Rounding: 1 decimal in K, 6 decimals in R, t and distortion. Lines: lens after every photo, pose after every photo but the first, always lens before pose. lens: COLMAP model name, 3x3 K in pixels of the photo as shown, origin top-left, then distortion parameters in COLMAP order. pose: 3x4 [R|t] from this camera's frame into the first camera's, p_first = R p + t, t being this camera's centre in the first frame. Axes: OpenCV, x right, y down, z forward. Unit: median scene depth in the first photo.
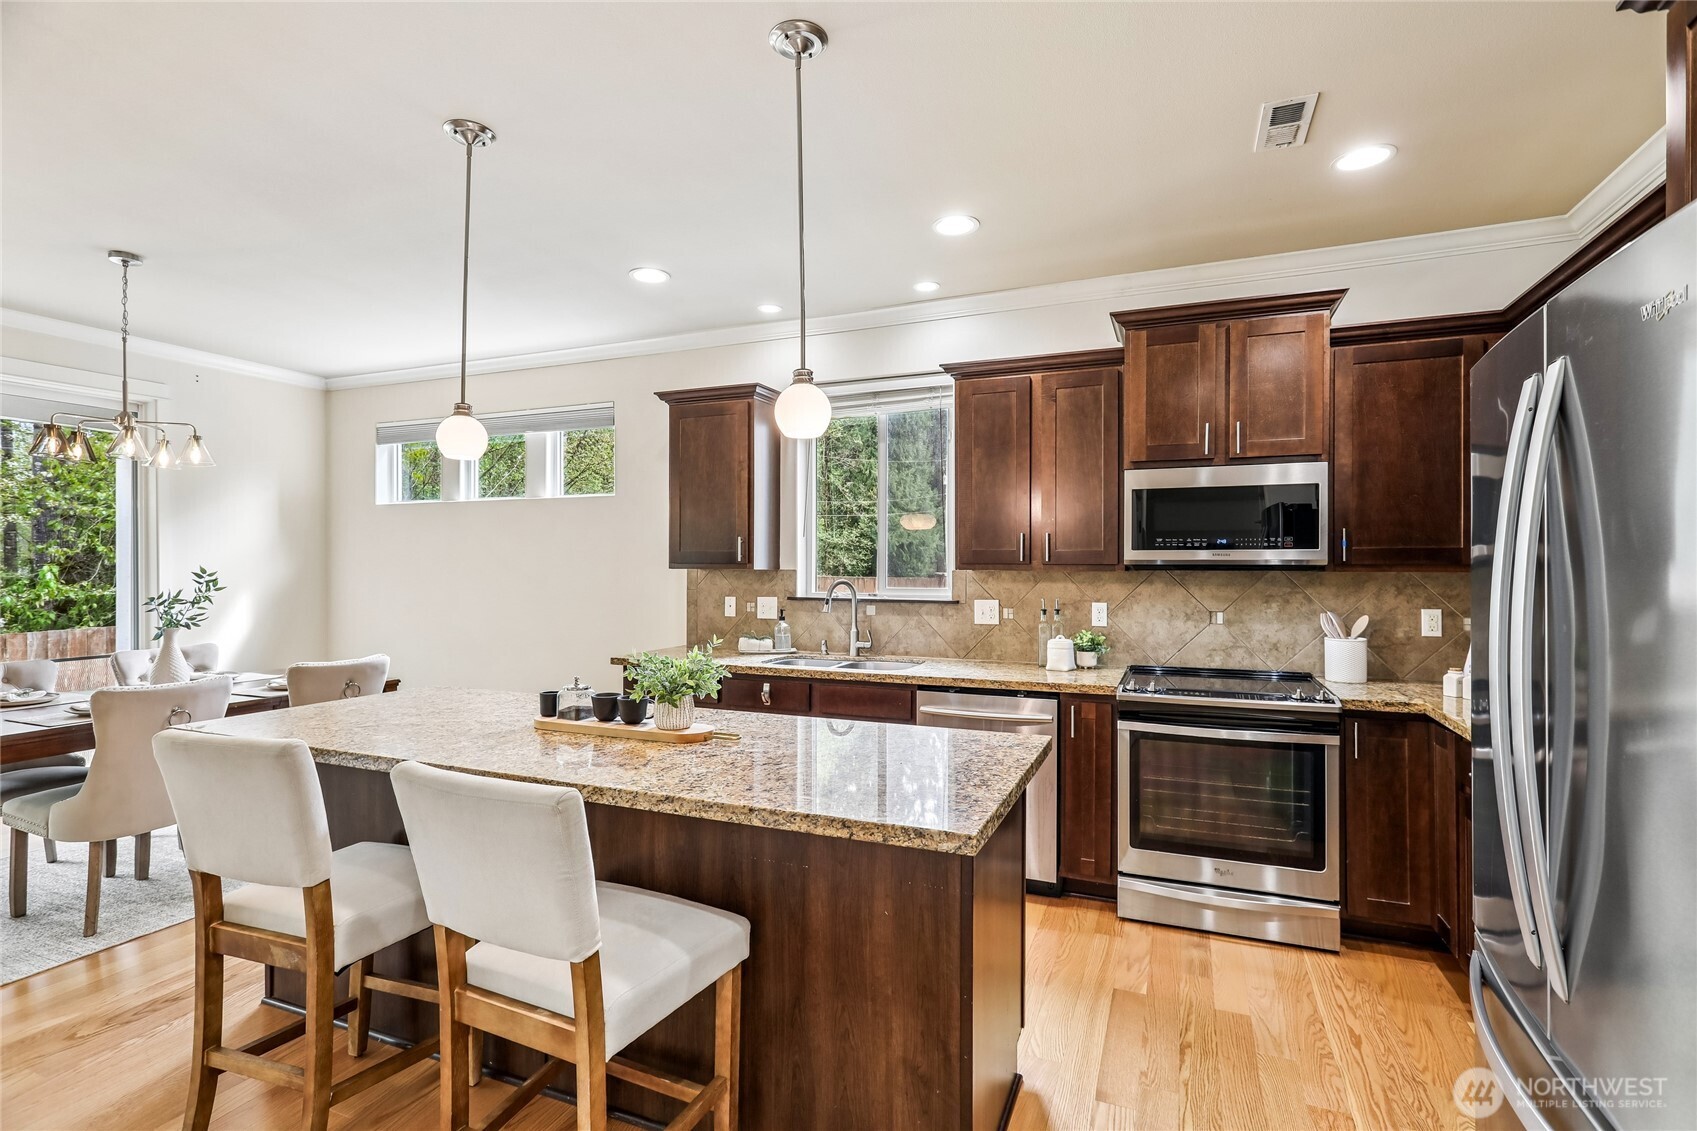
lens RADIAL K [[807.5, 0, 850.4], [0, 807.5, 572.0], [0, 0, 1]] dist [-0.001353, 0.001095]
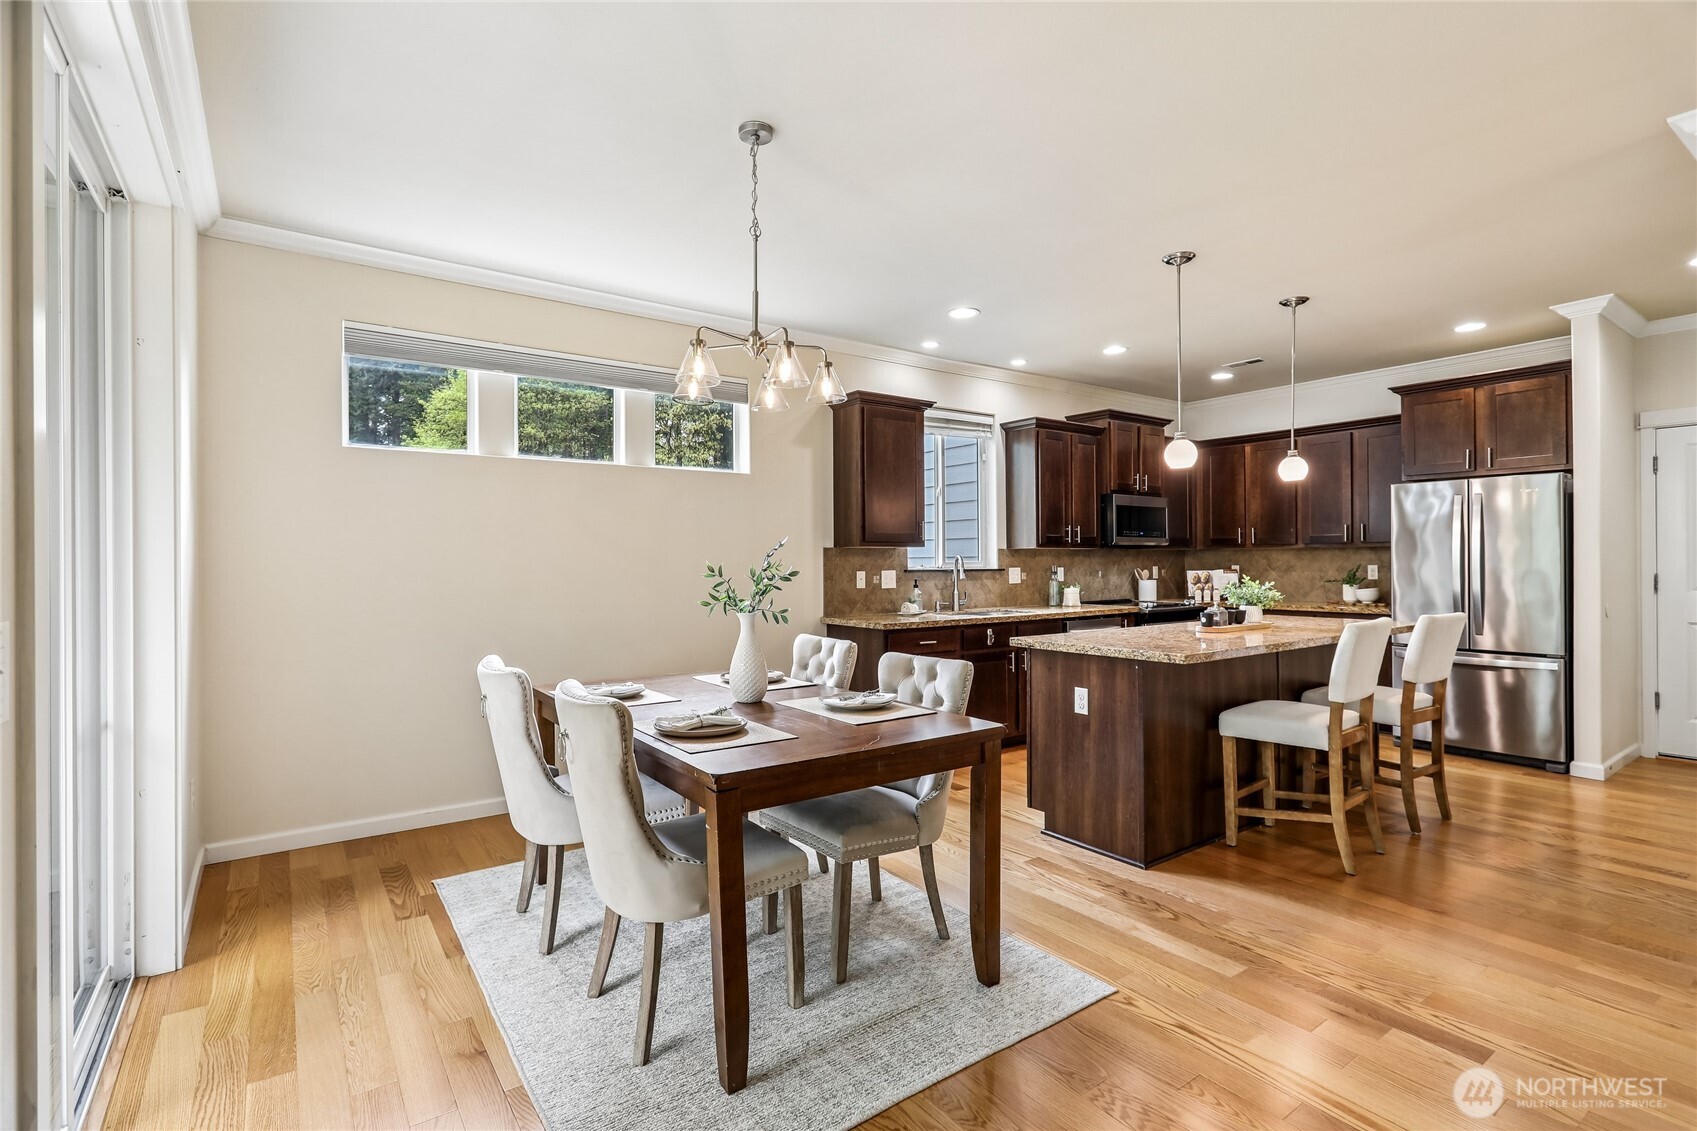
lens RADIAL K [[807.5, 0, 856.1], [0, 807.5, 559.0], [0, 0, 1]] dist [-0.001353, 0.001095]
pose [[0.522939, -0.004010, 0.852361, -1.475443], [0.013220, 0.999907, -0.003407, 0.021309], [-0.852268, 0.013049, 0.522943, 0.503410]]
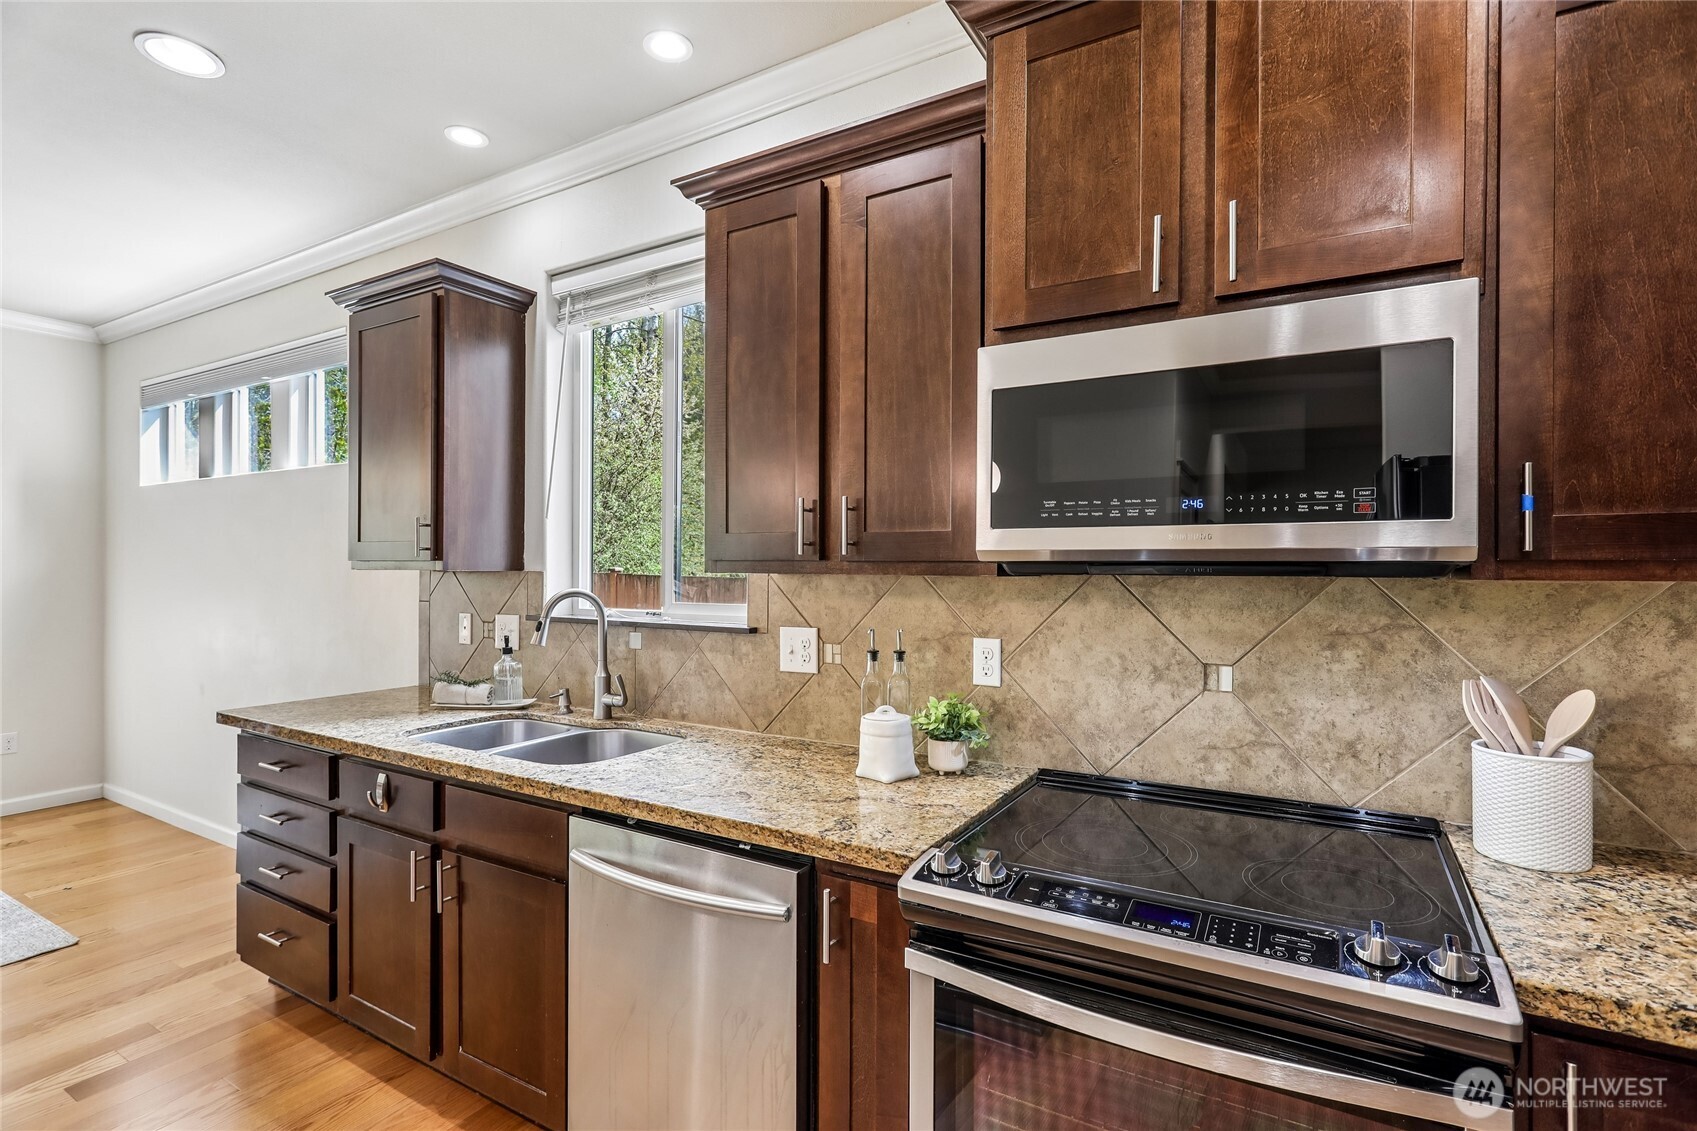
lens RADIAL K [[807.5, 0, 854.4], [0, 807.5, 572.1], [0, 0, 1]] dist [-0.001353, 0.001095]
pose [[0.990261, 0.002800, -0.139198, 0.316476], [-0.003201, 0.999991, -0.002652, -0.001770], [0.139189, 0.003072, 0.990261, 0.522849]]
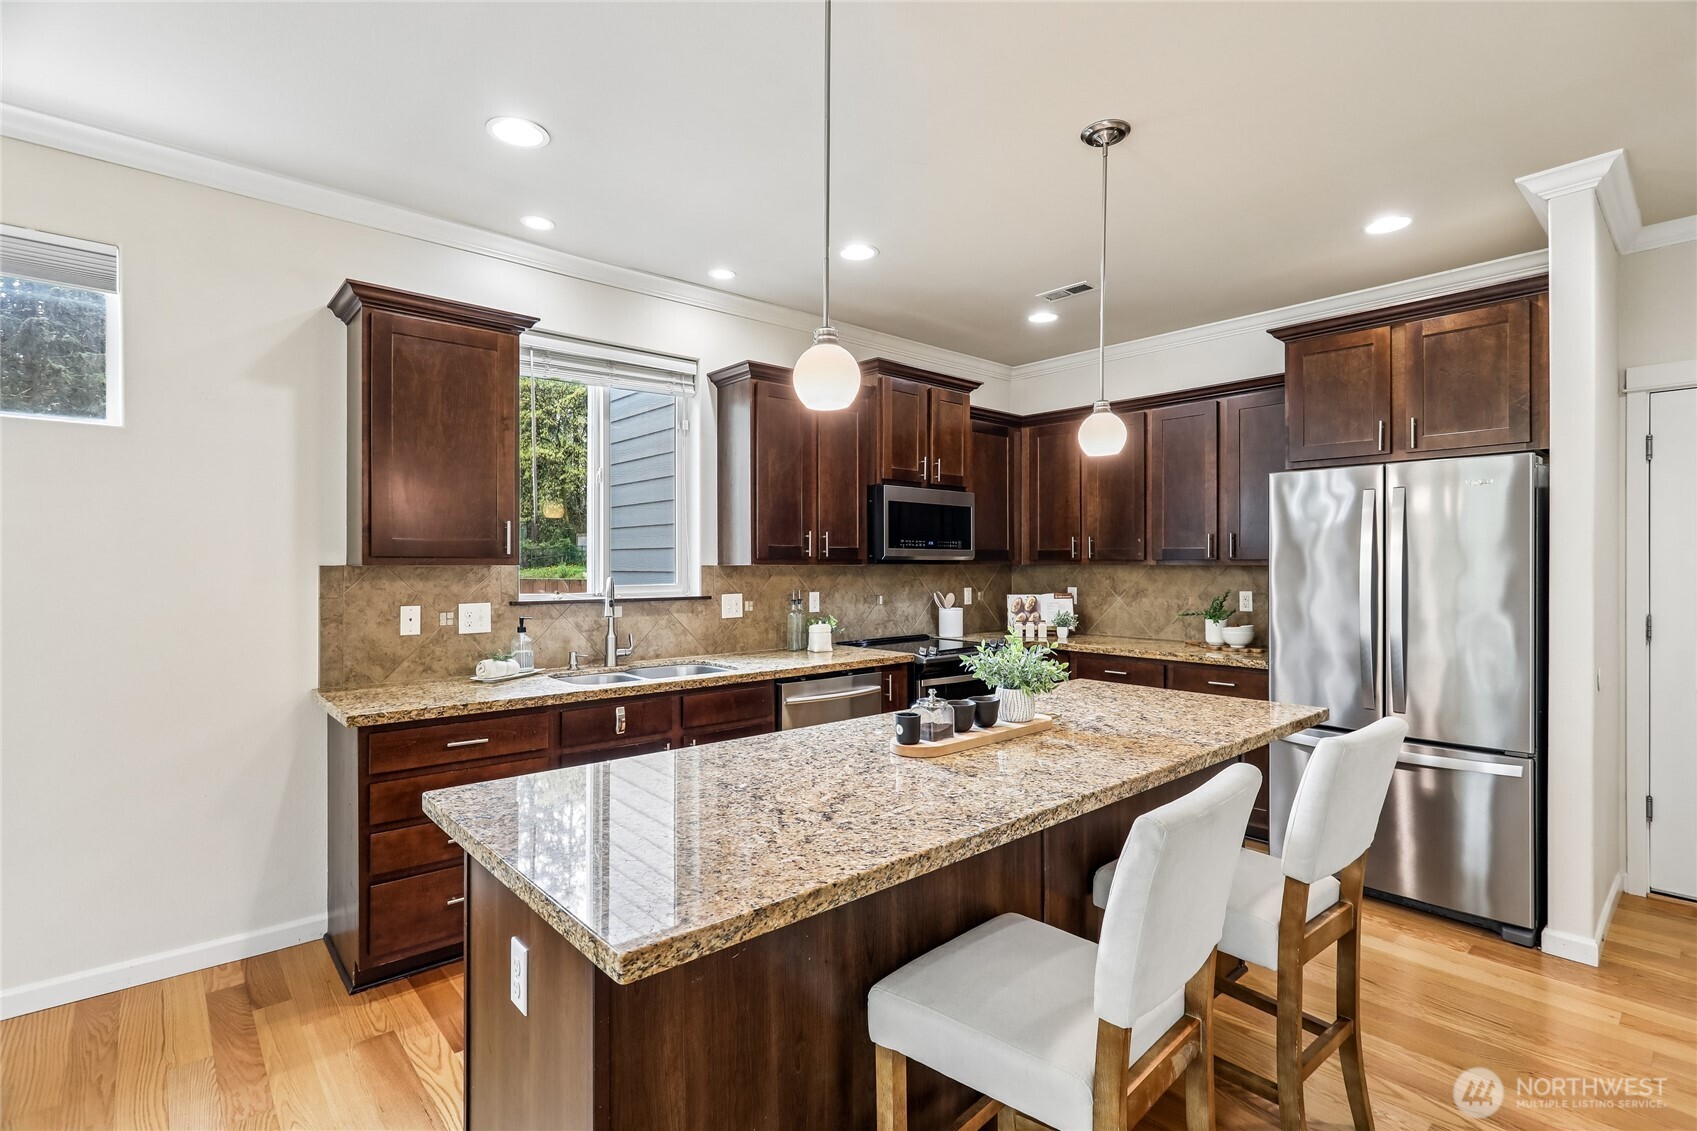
lens RADIAL K [[807.5, 0, 855.1], [0, 807.5, 560.8], [0, 0, 1]] dist [-0.001353, 0.001095]
pose [[0.430874, -0.000345, 0.902412, -0.771130], [0.006509, 0.999975, -0.002725, -0.004178], [-0.902389, 0.007048, 0.430865, 0.471041]]
